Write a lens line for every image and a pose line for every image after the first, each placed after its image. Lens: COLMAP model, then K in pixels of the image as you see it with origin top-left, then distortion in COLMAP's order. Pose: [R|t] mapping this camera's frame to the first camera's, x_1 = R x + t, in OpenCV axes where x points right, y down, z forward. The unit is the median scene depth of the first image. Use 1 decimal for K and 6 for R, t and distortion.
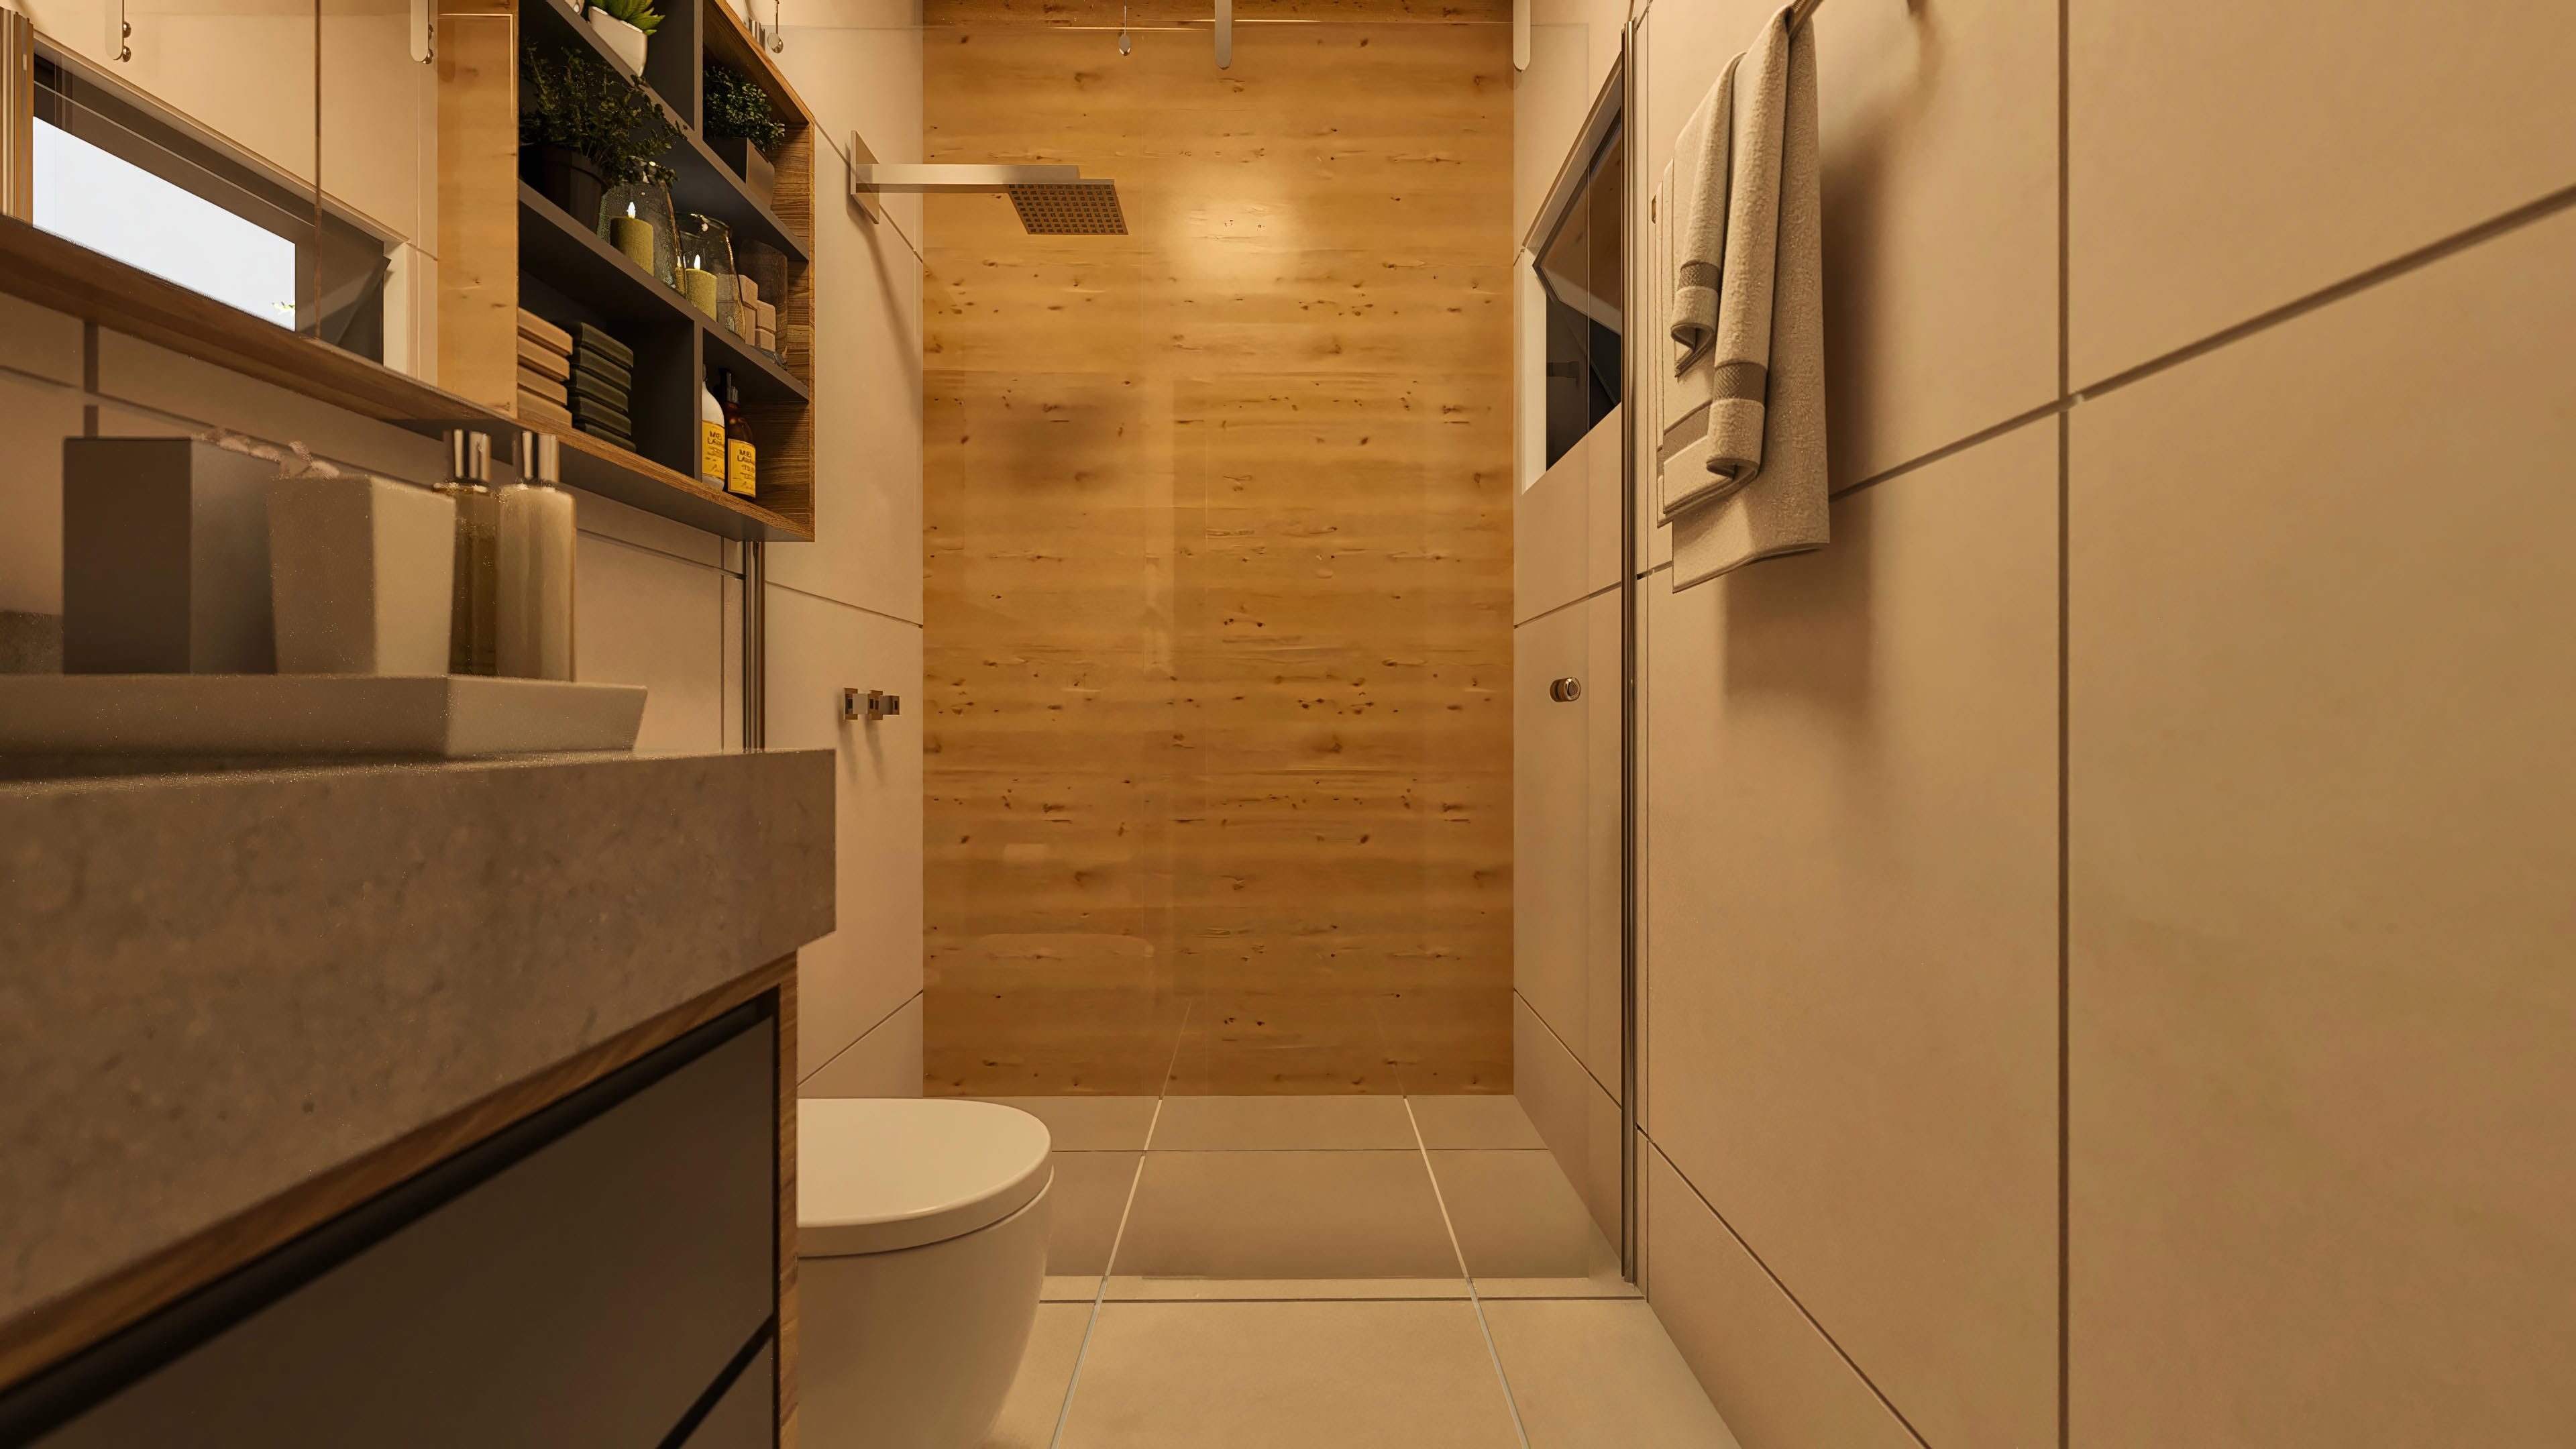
lens RADIAL K [[1063.2, 0, 1288.7], [0, 1063.2, 726.7], [0, 0, 1]] dist [-0.000184, 0.000016]
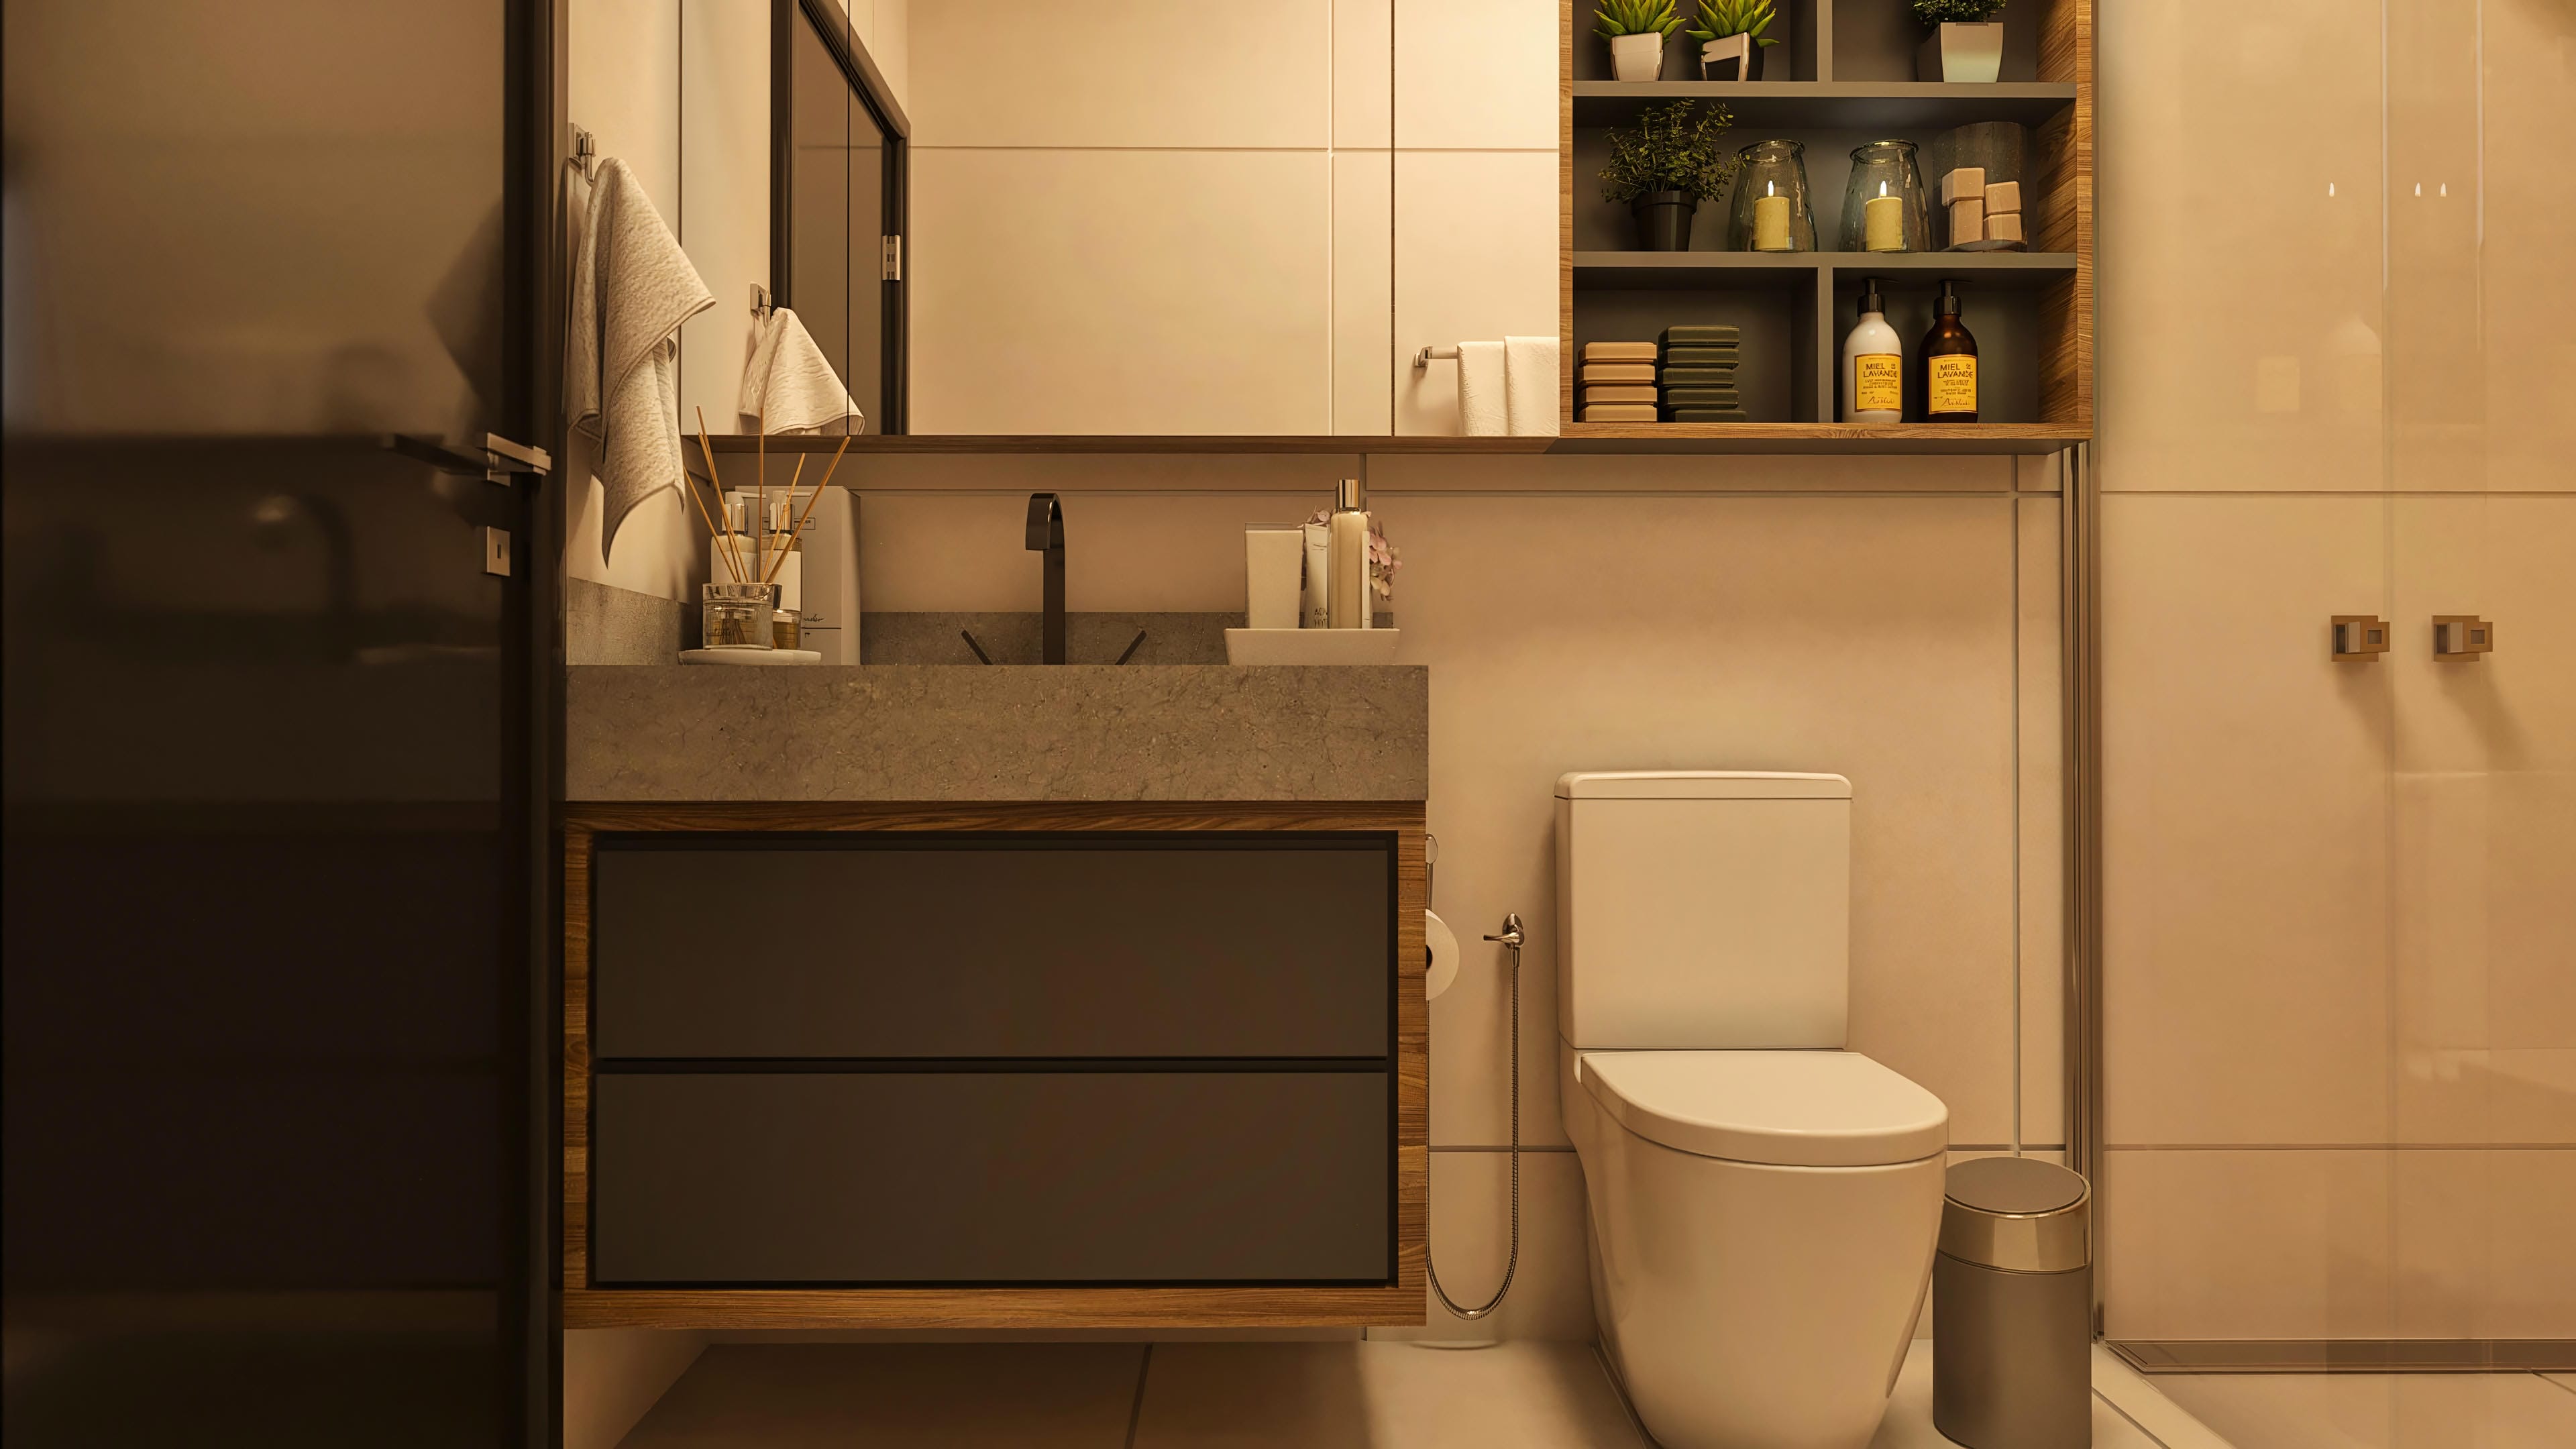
lens RADIAL K [[1642.7, 0, 1288.8], [0, 1642.7, 730.3], [0, 0, 1]] dist [0.001837, 0.000245]
pose [[-0.000101, -0.009298, -0.999957, 1.188329], [-0.000241, 0.999957, -0.009298, 0.087860], [1.000000, 0.000240, -0.000103, 0.588511]]
